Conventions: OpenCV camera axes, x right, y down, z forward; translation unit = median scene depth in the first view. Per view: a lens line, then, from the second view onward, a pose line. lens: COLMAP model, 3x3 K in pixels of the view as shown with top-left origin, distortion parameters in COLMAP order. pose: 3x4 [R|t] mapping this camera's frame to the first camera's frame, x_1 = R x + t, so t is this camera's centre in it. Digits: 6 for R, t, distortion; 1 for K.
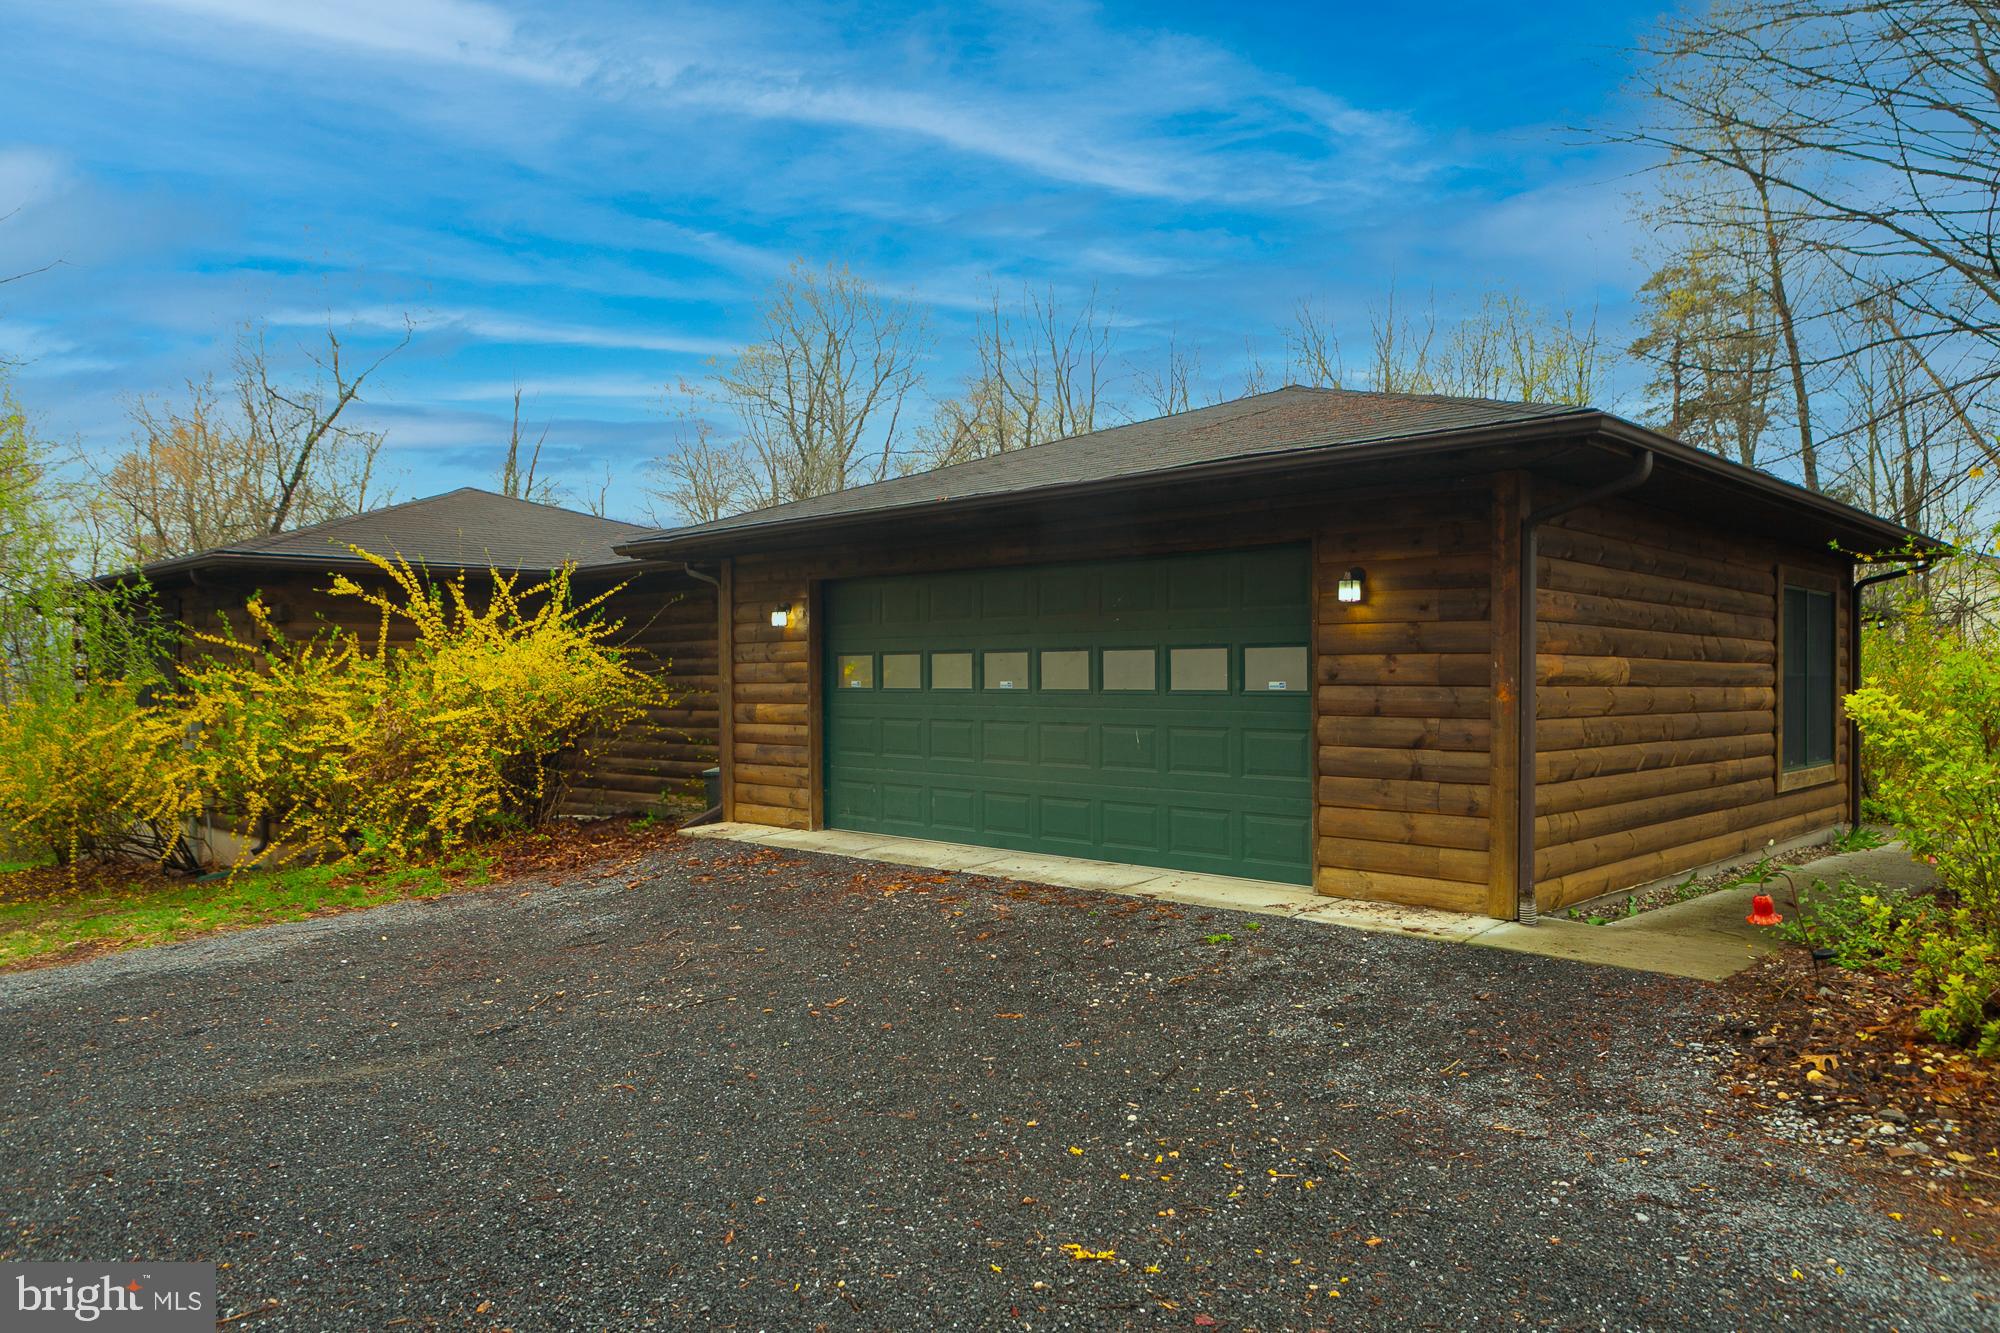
lens RADIAL K [[1390.8, 0, 995.9], [0, 1390.8, 668.9], [0, 0, 1]] dist [0.007504, 0.002315]
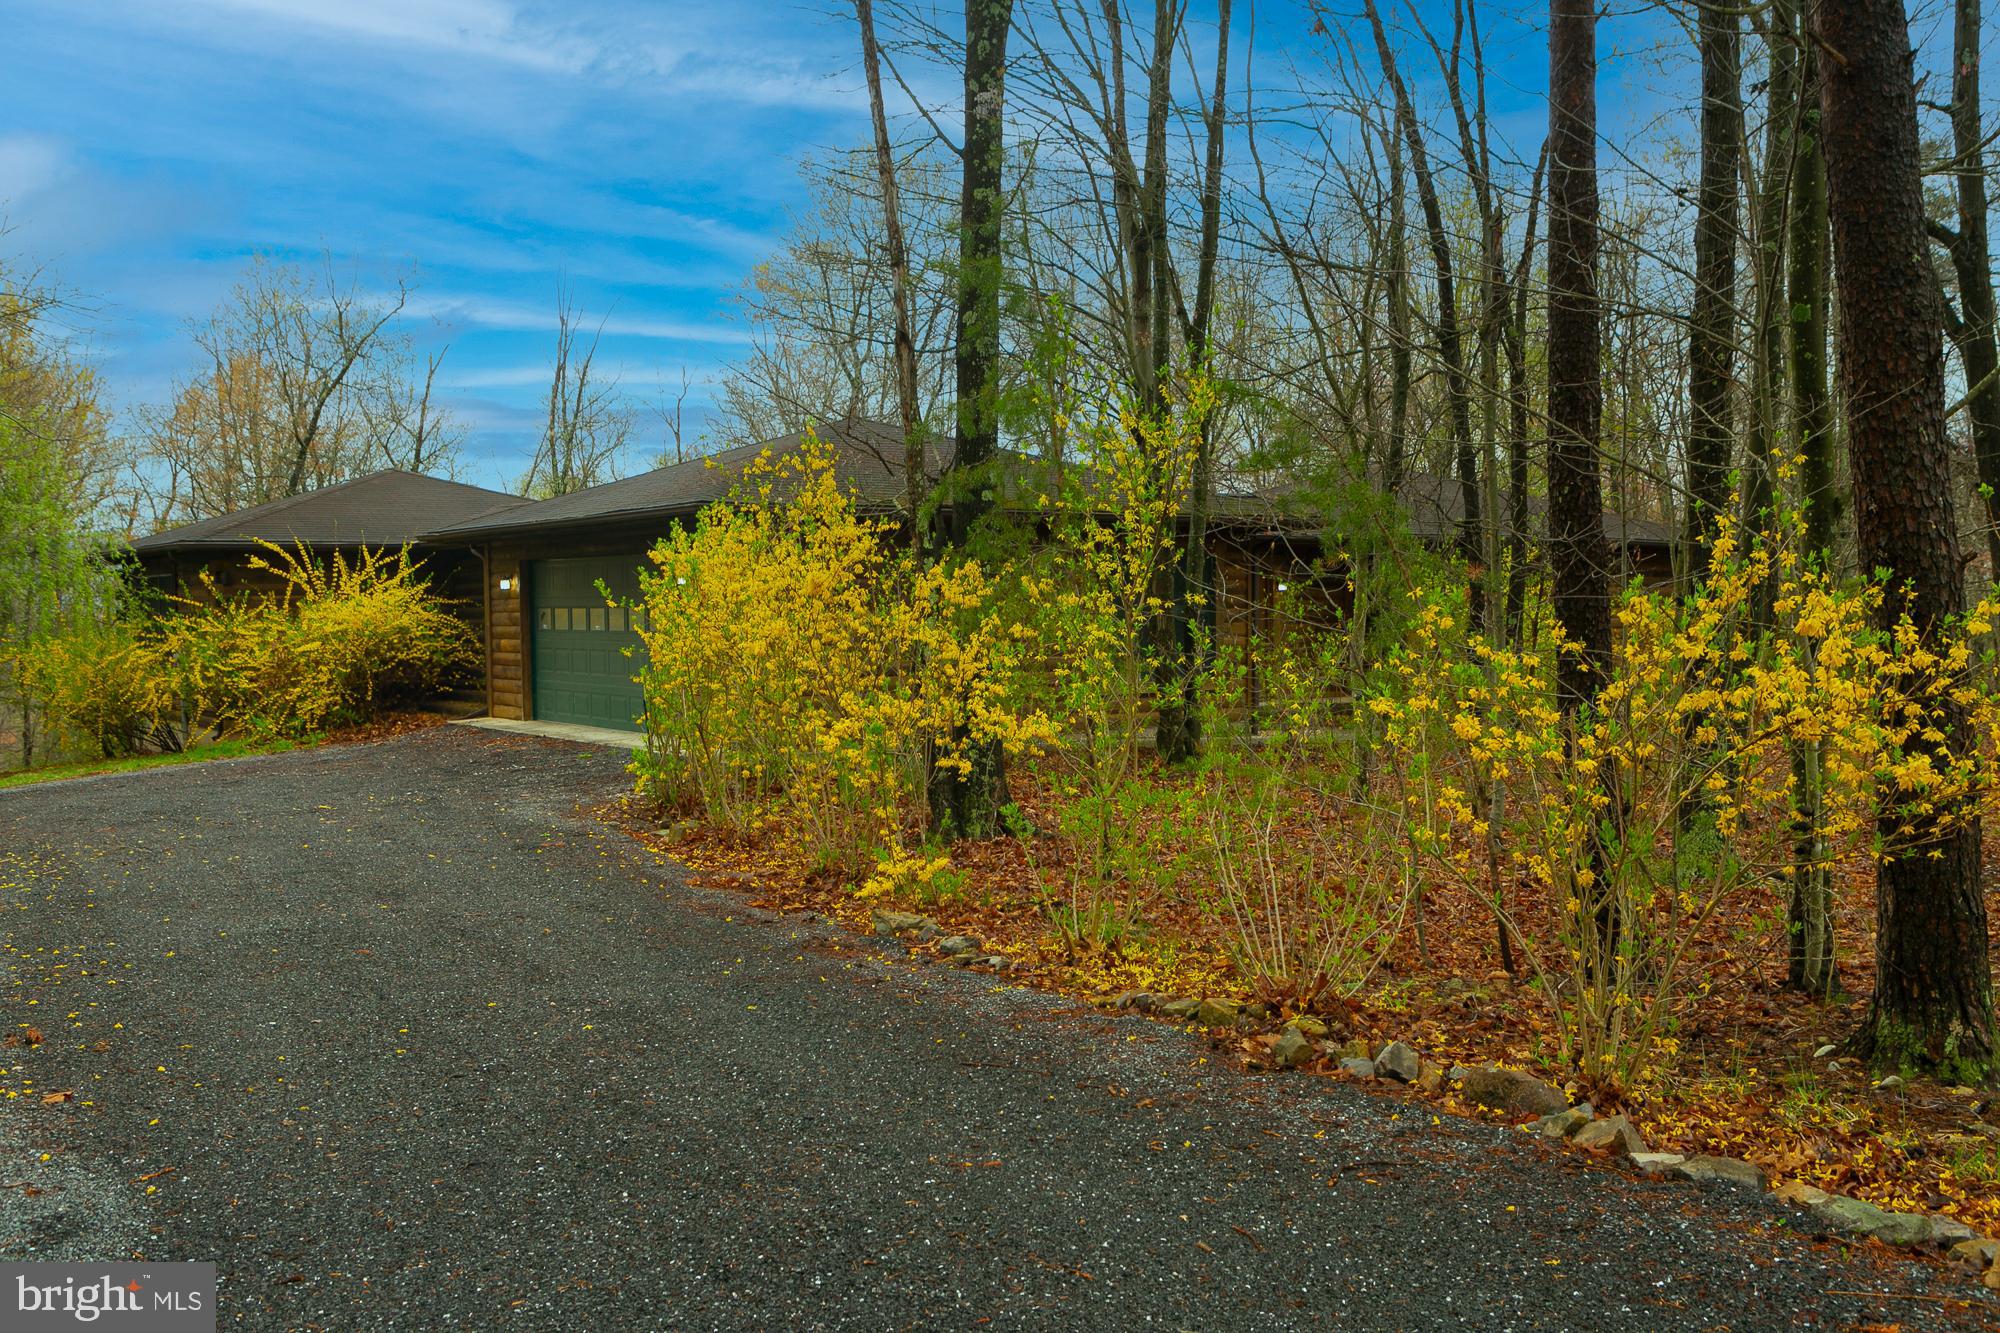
lens RADIAL K [[1905.2, 0, 1002.7], [0, 1905.2, 667.6], [0, 0, 1]] dist [0.021736, 0.000000]
pose [[0.983495, 0.000403, -0.180937, 0.742519], [0.007767, 0.998982, 0.044441, -0.032178], [0.180771, -0.045113, 0.982490, -0.949531]]
